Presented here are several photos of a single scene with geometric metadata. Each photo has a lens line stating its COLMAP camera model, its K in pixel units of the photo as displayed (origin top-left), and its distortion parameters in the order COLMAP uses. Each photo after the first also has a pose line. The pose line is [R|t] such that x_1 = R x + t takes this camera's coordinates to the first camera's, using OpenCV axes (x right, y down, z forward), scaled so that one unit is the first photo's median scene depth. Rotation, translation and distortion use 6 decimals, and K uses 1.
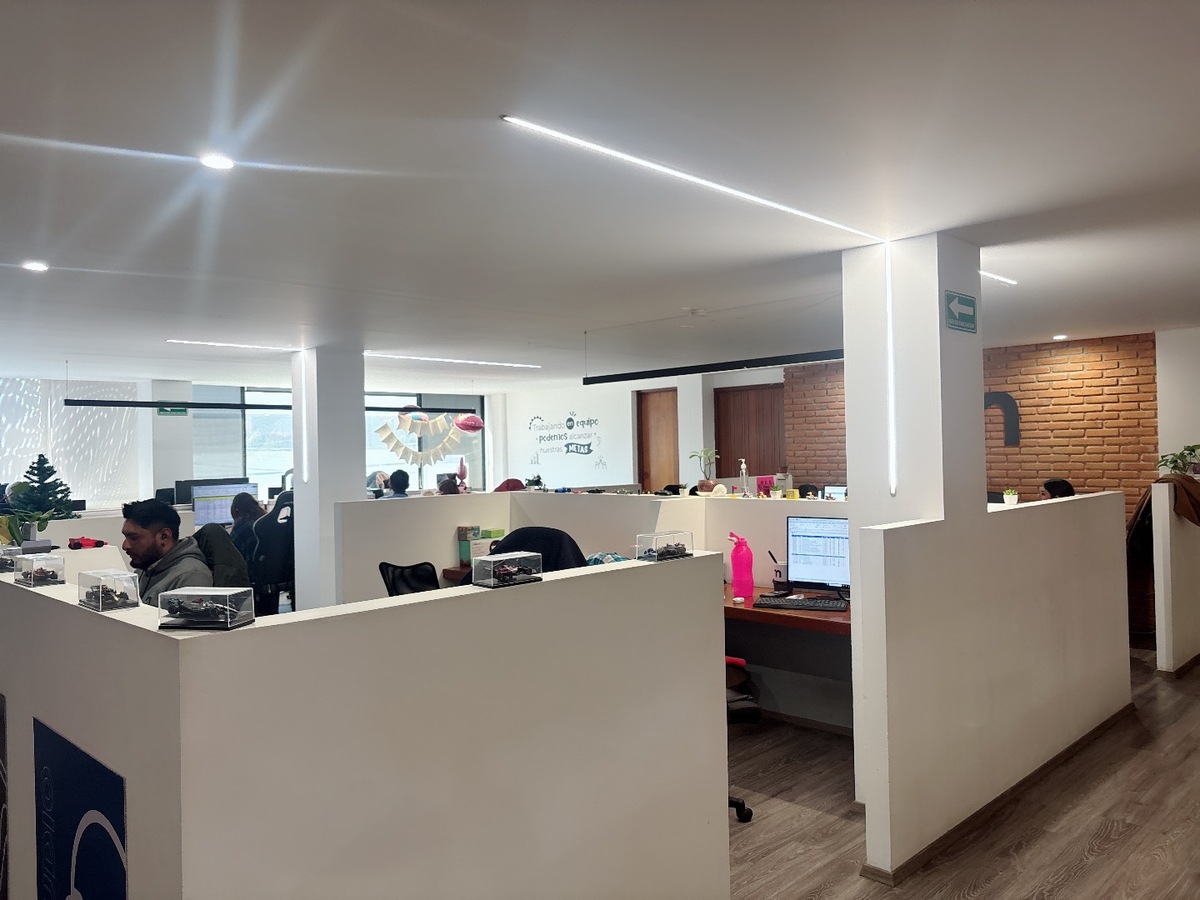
lens RADIAL K [[909.4, 0, 591.7], [0, 909.4, 453.6], [0, 0, 1]] dist [0.076432, -0.081116]
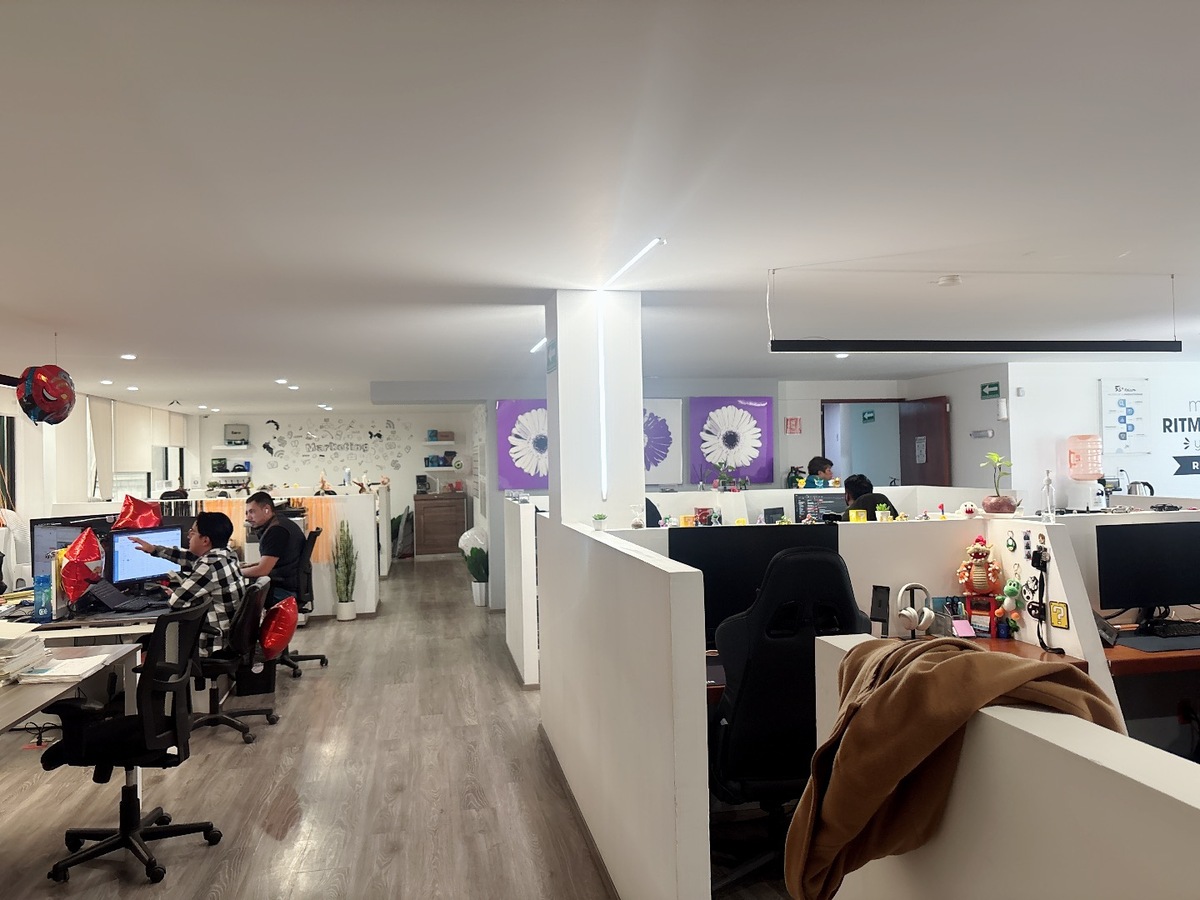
lens RADIAL K [[909.4, 0, 591.7], [0, 909.4, 453.6], [0, 0, 1]] dist [0.076432, -0.081116]
pose [[-0.573475, 0.019349, -0.818994, 1.389509], [0.032532, 0.999470, 0.000834, -0.019714], [0.818577, -0.026165, -0.573801, 1.760852]]
